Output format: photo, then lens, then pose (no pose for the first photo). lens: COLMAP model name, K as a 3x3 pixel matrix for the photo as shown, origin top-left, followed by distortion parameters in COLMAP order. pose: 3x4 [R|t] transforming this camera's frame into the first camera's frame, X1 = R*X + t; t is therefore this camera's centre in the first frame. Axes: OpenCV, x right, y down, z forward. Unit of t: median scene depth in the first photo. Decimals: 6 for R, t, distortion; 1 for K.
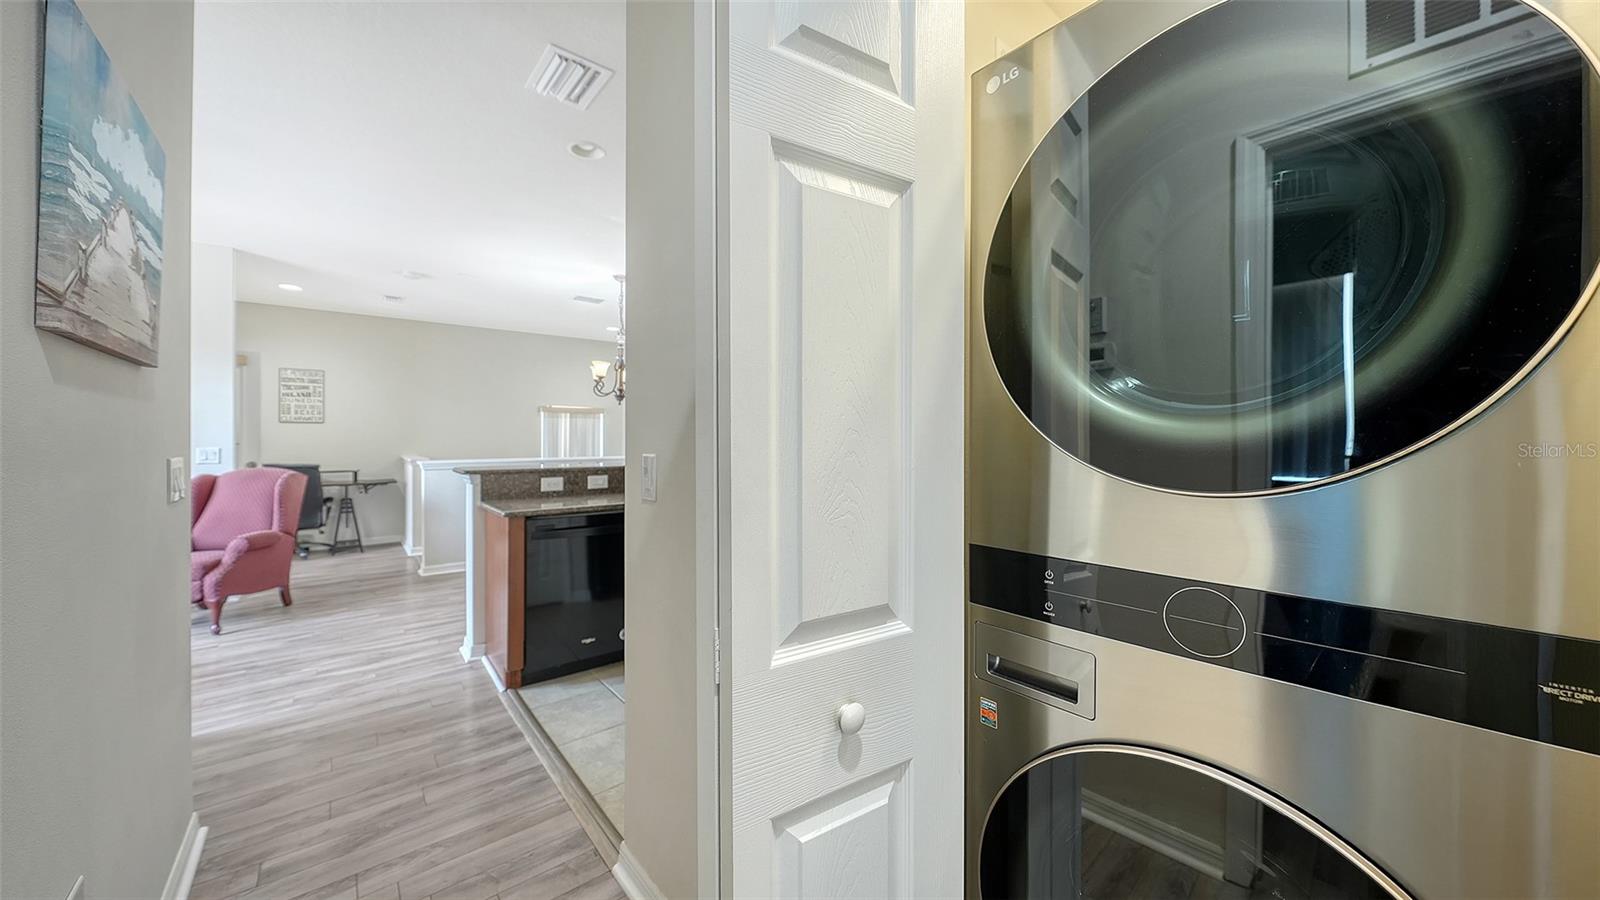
lens RADIAL K [[559.3, 0, 799.8], [0, 559.3, 445.5], [0, 0, 1]] dist [-0.001915, -0.000369]
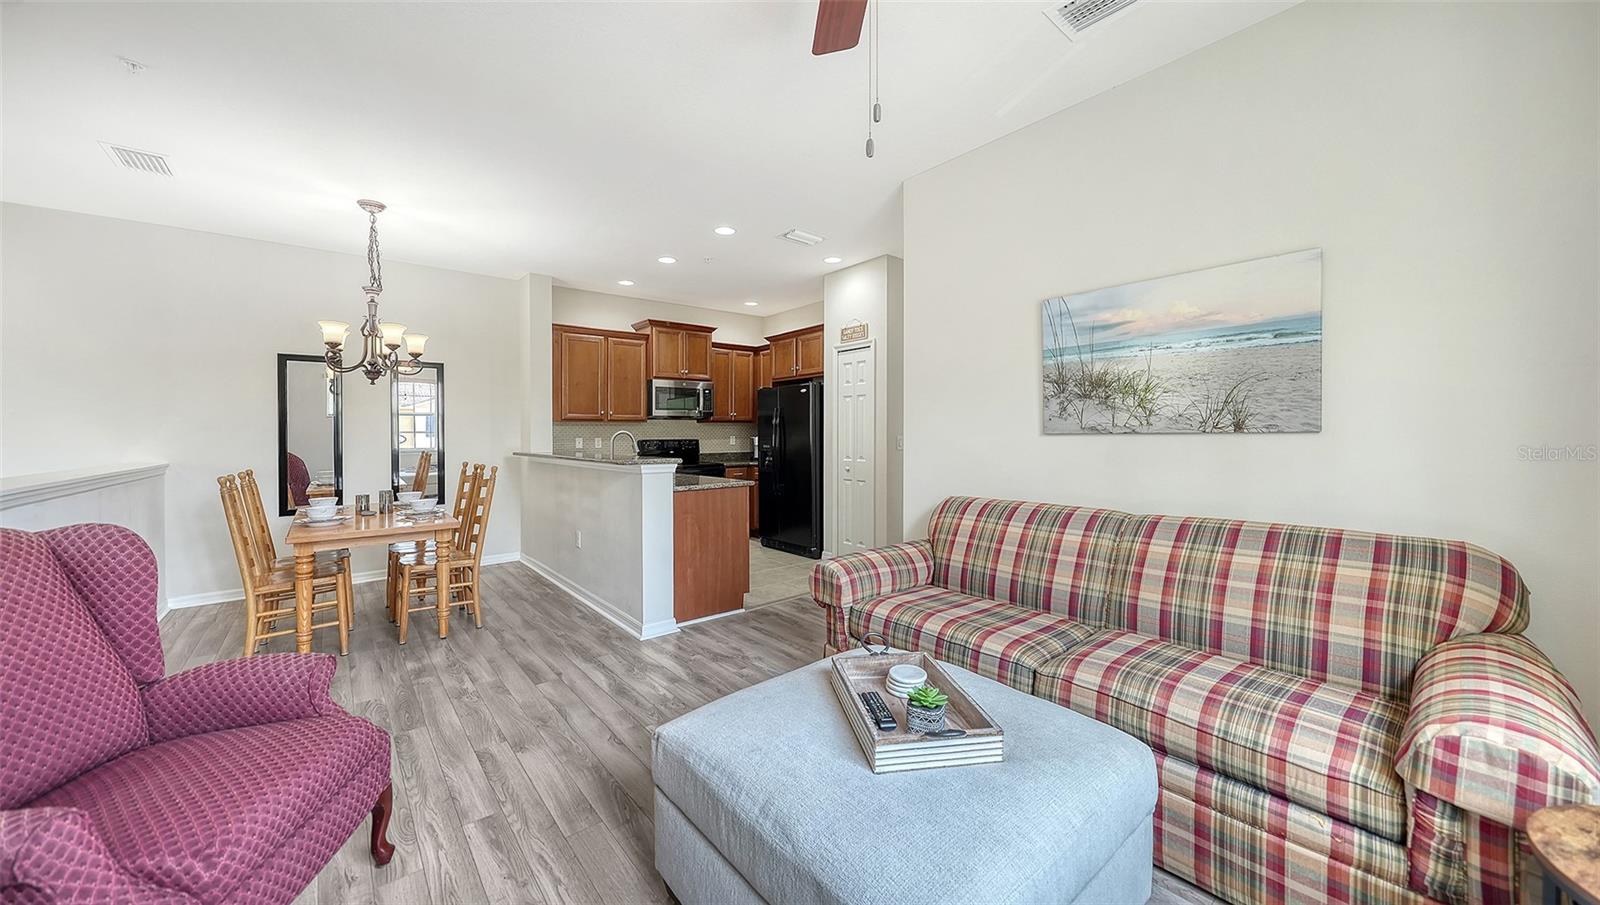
lens RADIAL K [[571.7, 0, 793.7], [0, 571.7, 419.8], [0, 0, 1]] dist [0.045915, -0.000009]
pose [[-0.000196, 0.028132, 0.999604, -1.023534], [0.017152, 0.999457, -0.028124, 0.000898], [-0.999853, 0.017140, -0.000678, 0.459818]]
